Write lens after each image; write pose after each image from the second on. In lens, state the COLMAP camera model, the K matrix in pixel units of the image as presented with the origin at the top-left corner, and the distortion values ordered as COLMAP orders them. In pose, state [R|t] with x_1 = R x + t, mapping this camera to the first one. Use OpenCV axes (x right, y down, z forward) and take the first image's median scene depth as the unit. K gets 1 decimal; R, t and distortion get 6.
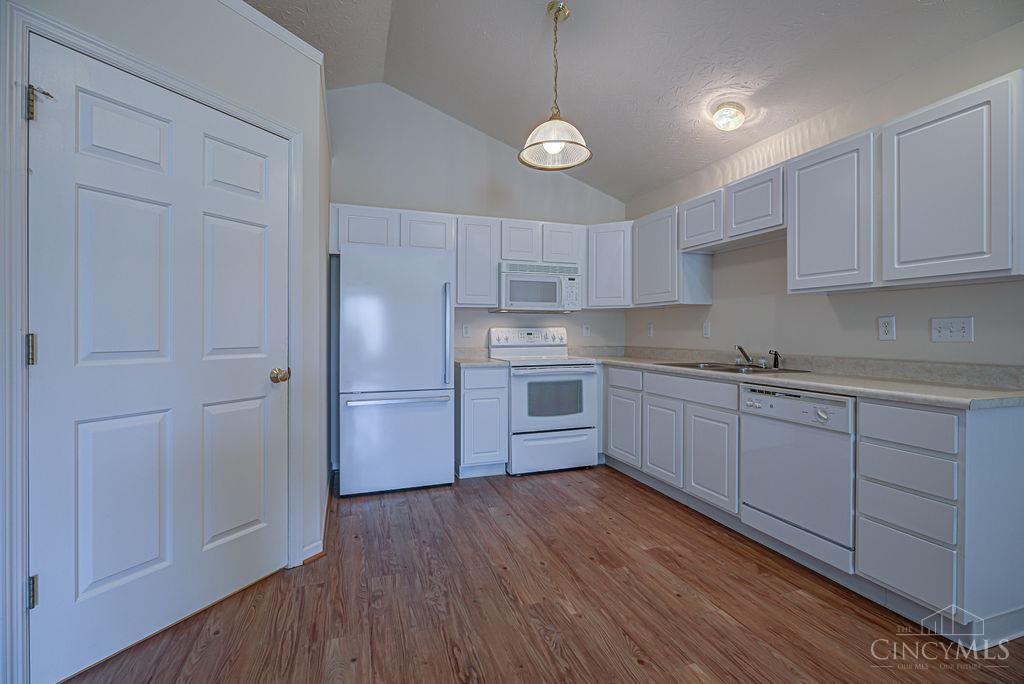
lens RADIAL K [[470.6, 0, 512.9], [0, 470.6, 335.9], [0, 0, 1]] dist [-0.008250, -0.000387]
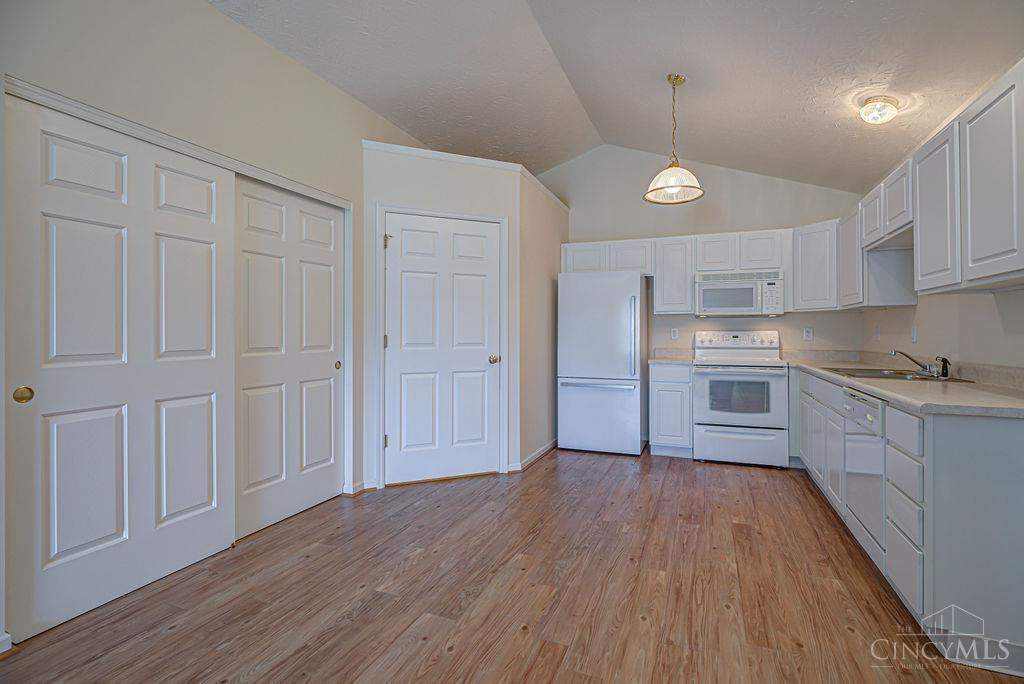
lens RADIAL K [[470.6, 0, 512.9], [0, 470.6, 335.9], [0, 0, 1]] dist [-0.008250, -0.000387]
pose [[0.748809, 0.004343, -0.662771, 0.506924], [-0.007861, 0.999966, -0.002329, 0.000036], [0.662739, 0.006954, 0.748818, -0.187355]]
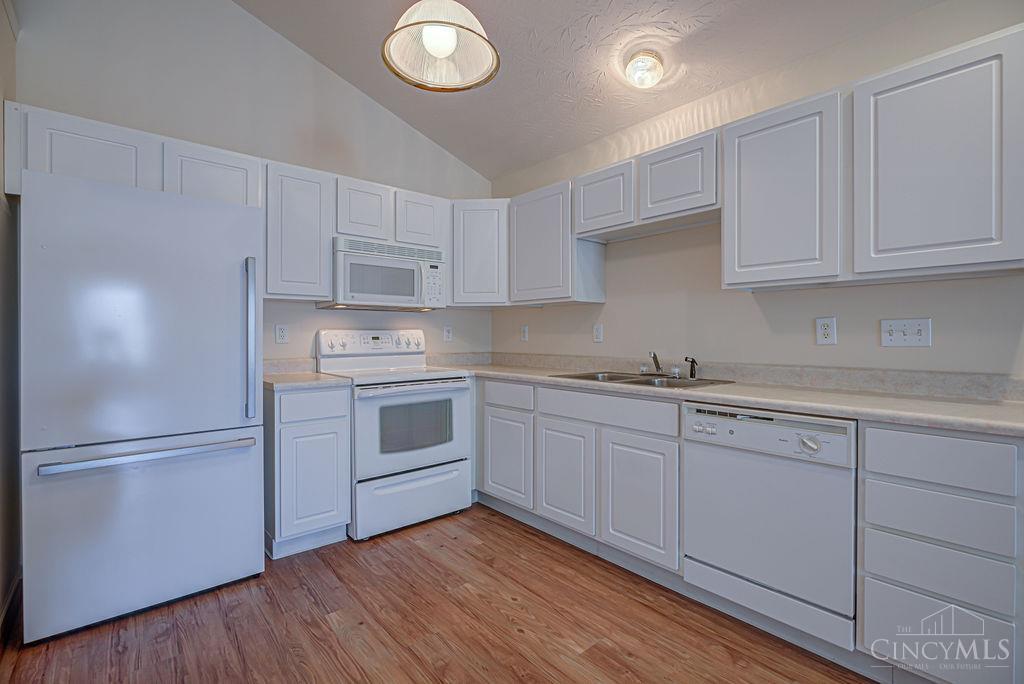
lens RADIAL K [[470.3, 0, 515.5], [0, 470.3, 338.1], [0, 0, 1]] dist [-0.004265, -0.000260]
pose [[0.929840, -0.004535, 0.367935, -0.045428], [0.004959, 0.999988, -0.000206, -0.004448], [-0.367930, 0.002016, 0.929851, 0.314256]]
